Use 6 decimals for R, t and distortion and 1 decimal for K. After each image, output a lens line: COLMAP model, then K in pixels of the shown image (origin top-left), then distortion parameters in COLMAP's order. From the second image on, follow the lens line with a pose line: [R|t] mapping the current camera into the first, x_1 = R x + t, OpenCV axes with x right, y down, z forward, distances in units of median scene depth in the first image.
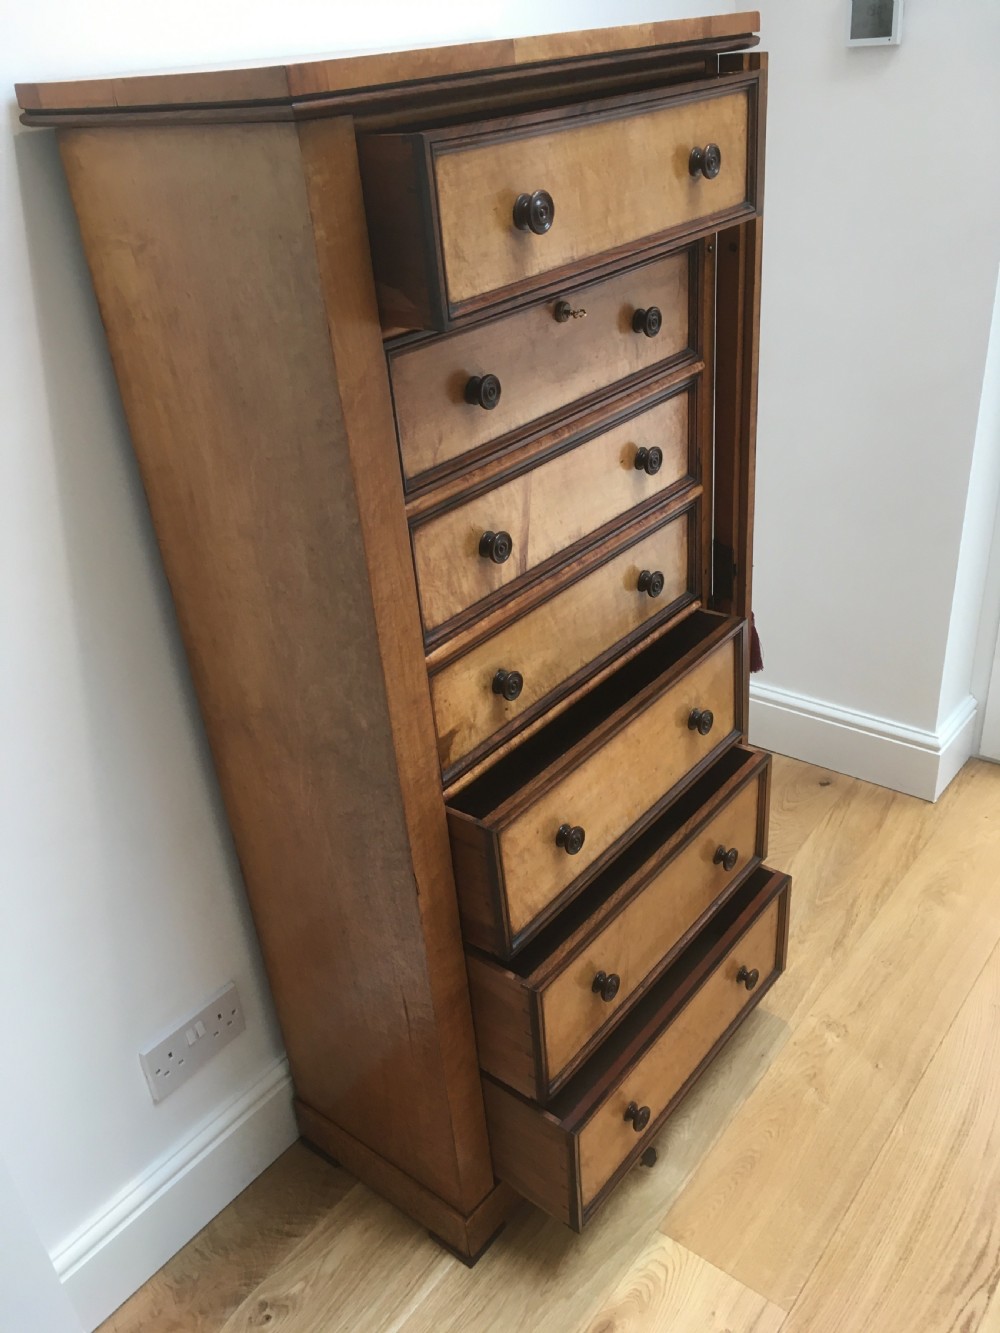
lens RADIAL K [[1135.7, 0, 506.3], [0, 1135.7, 663.9], [0, 0, 1]] dist [0.070768, -0.096722]
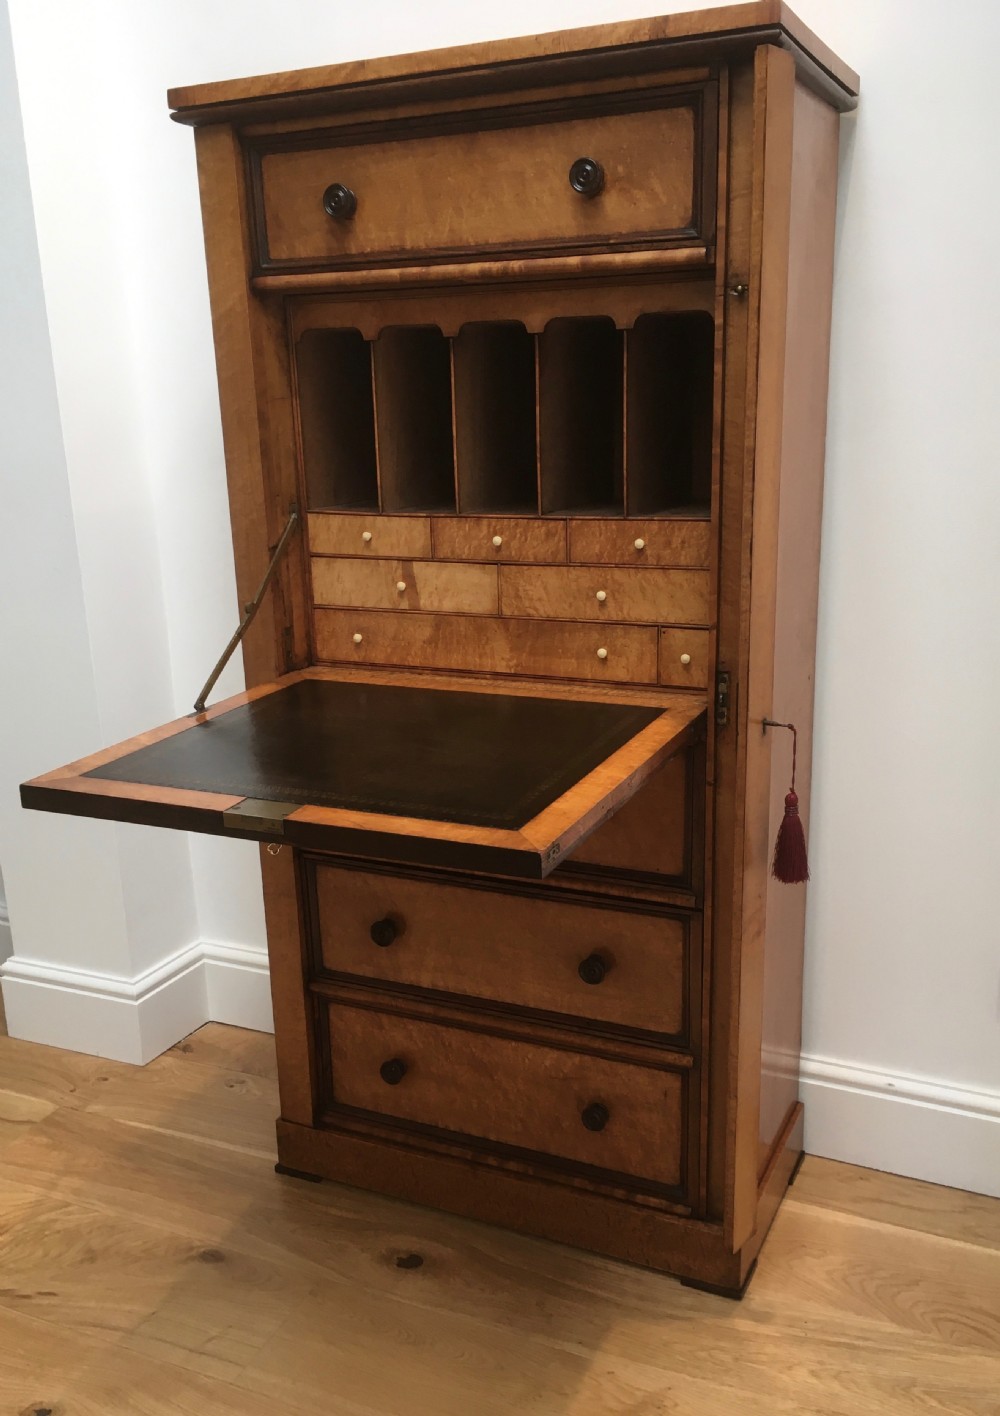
lens RADIAL K [[1313.6, 0, 509.9], [0, 1313.6, 761.9], [0, 0, 1]] dist [0.033212, 0.000000]
pose [[0.234258, 0.343276, -0.909552, 1.164622], [-0.466231, 0.860645, 0.204739, -0.193712], [0.853084, 0.376100, 0.361659, 0.666501]]
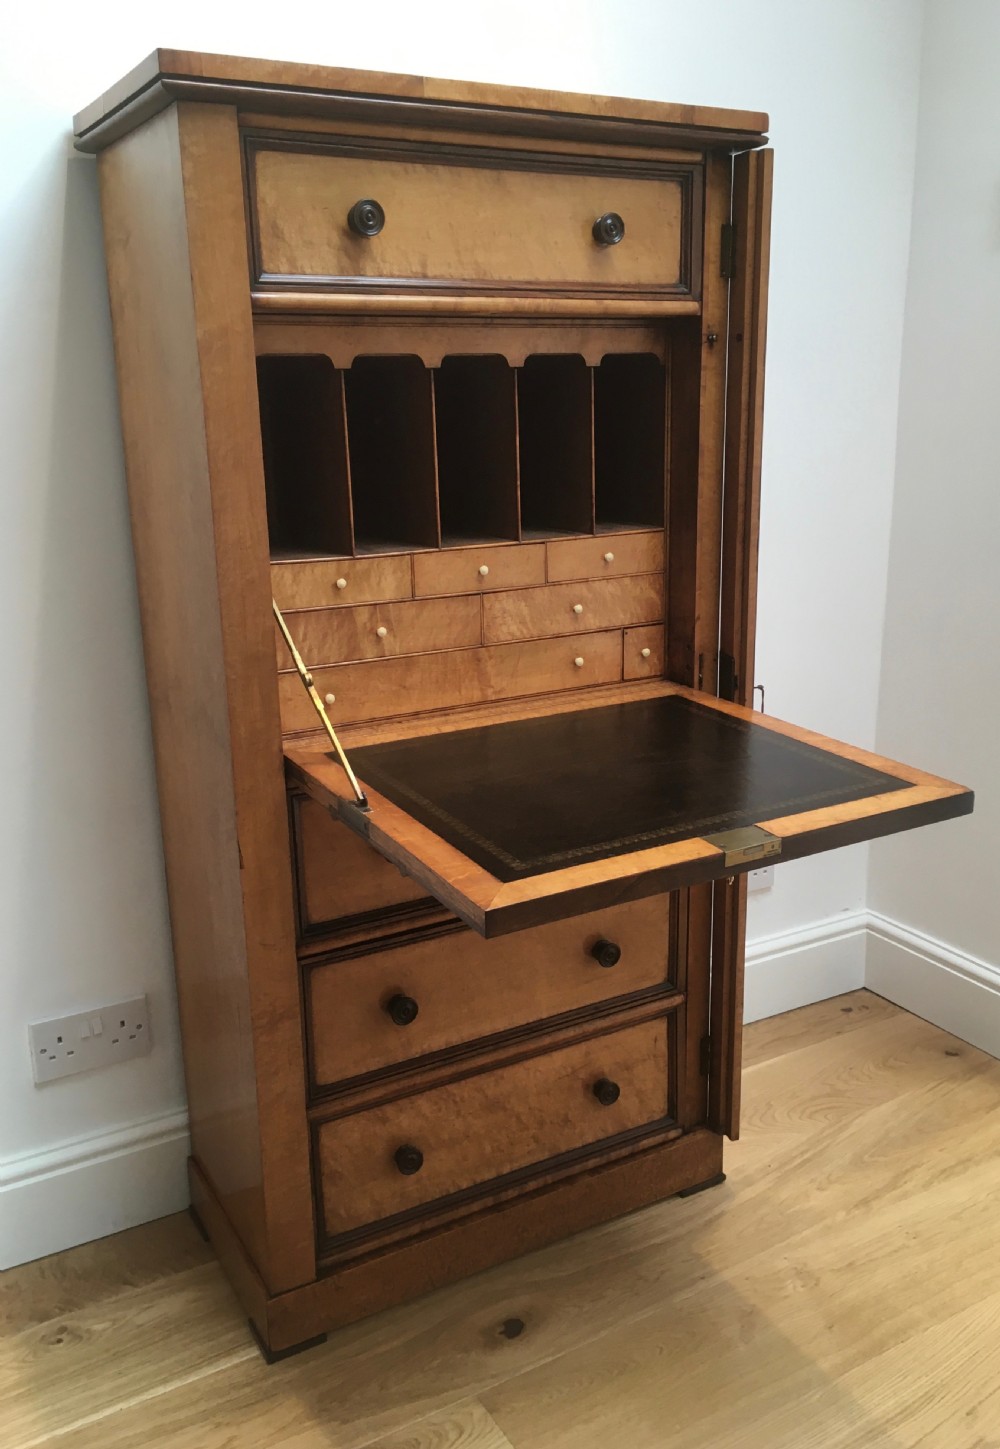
lens RADIAL K [[1280.0, 0, 528.5], [0, 1280.0, 724.8], [0, 0, 1]] dist [0.062233, -0.085387]
pose [[0.932356, 0.158082, -0.325150, 0.461893], [-0.227051, 0.955893, -0.186322, 0.214973], [0.281355, 0.247544, 0.927125, -0.004453]]
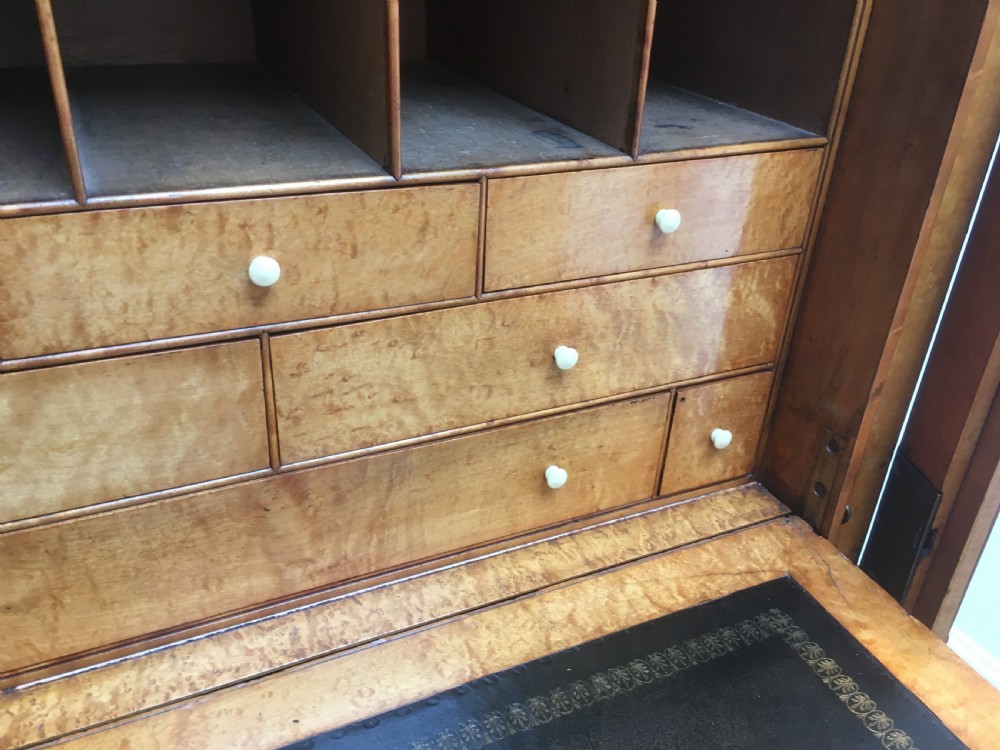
lens RADIAL K [[852.0, 0, 497.4], [0, 852.0, 378.0], [0, 0, 1]] dist [0.070768, -0.096722]
pose [[0.891486, 0.322570, -0.318123, 0.173556], [-0.320487, 0.945323, 0.060427, -0.125617], [0.320221, 0.048085, 0.946122, 0.805833]]
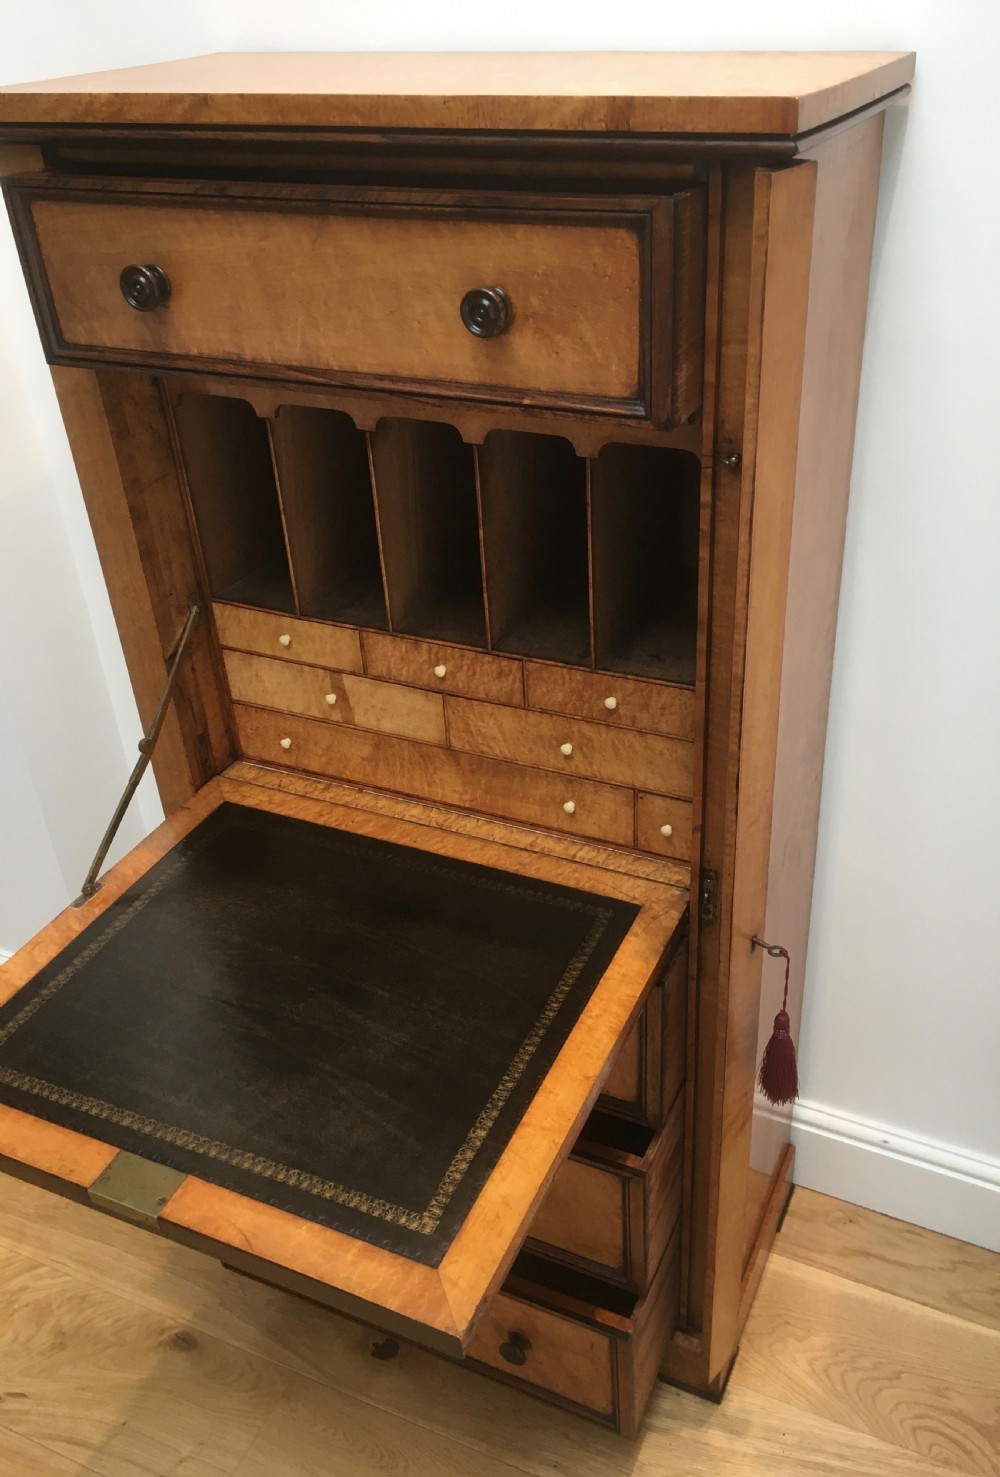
lens RADIAL K [[1271.4, 0, 569.3], [0, 1271.4, 743.6], [0, 0, 1]] dist [0.043586, -0.035355]
pose [[0.255780, 0.574625, -0.777421, 0.807174], [-0.458993, 0.779936, 0.425471, -0.515004], [0.850824, 0.248003, 0.463241, 0.669467]]
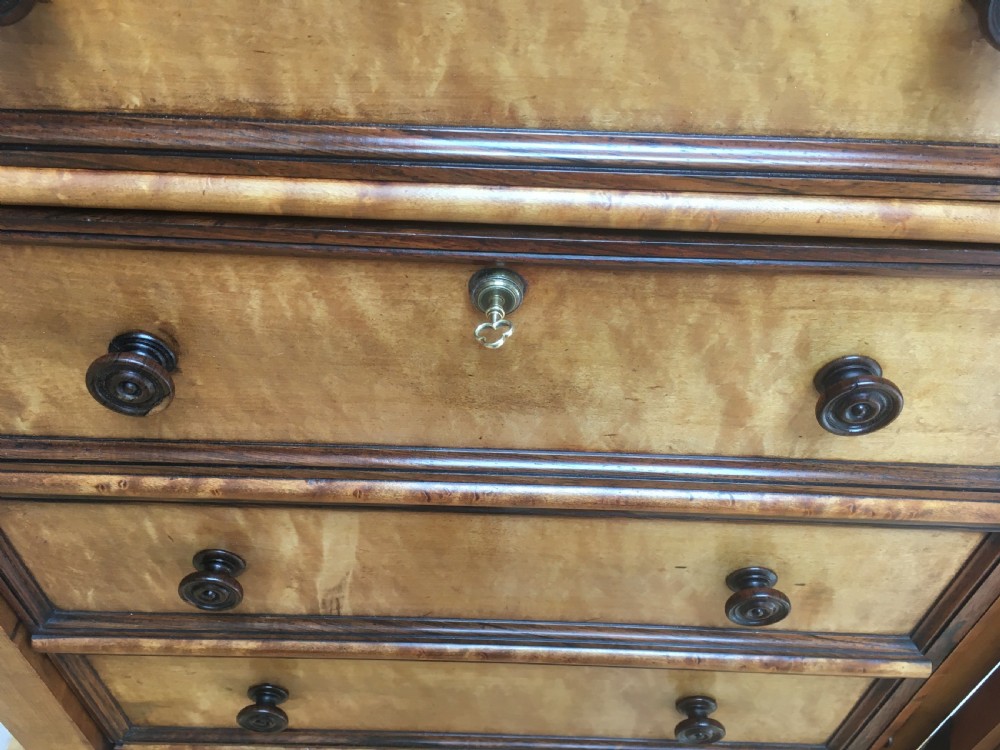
lens RADIAL K [[852.0, 0, 501.6], [0, 852.0, 366.2], [0, 0, 1]] dist [0.070768, -0.096722]
pose [[0.607467, 0.627387, -0.487205, 0.177343], [-0.456452, 0.777668, 0.432301, -0.363476], [0.650104, -0.040222, 0.758780, 0.700147]]
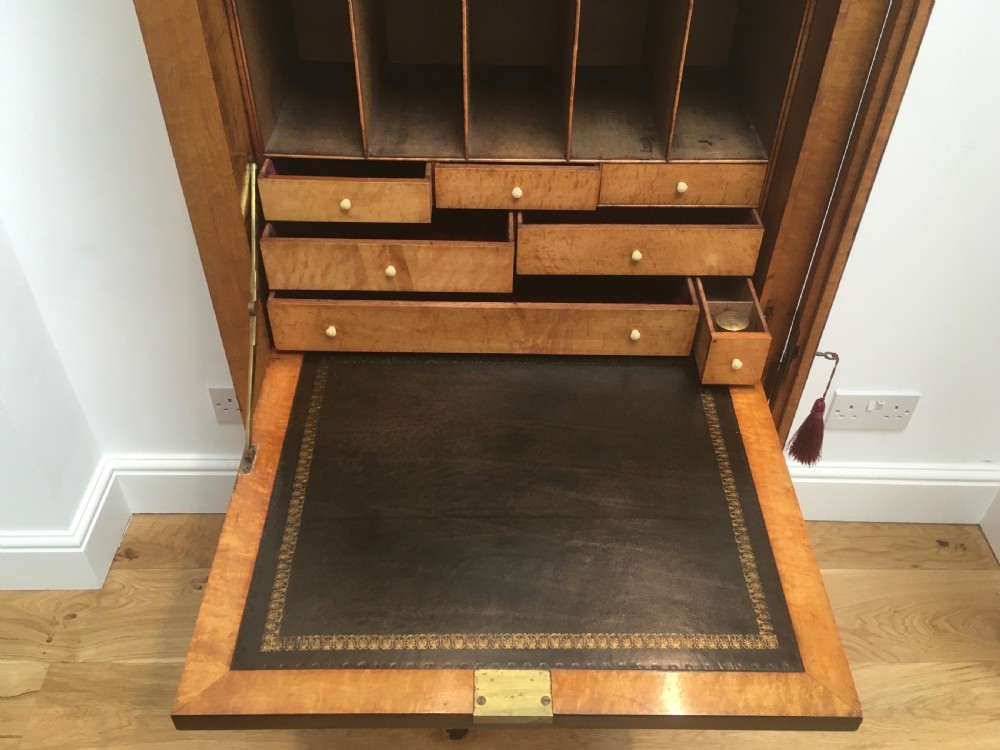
lens RADIAL K [[895.0, 0, 496.9], [0, 895.0, 377.8], [0, 0, 1]] dist [0.058866, -0.061932]
pose [[0.620598, 0.591196, -0.515117, 0.490261], [-0.434981, 0.806143, 0.401154, -0.278801], [0.652419, -0.024890, 0.757450, 0.438311]]
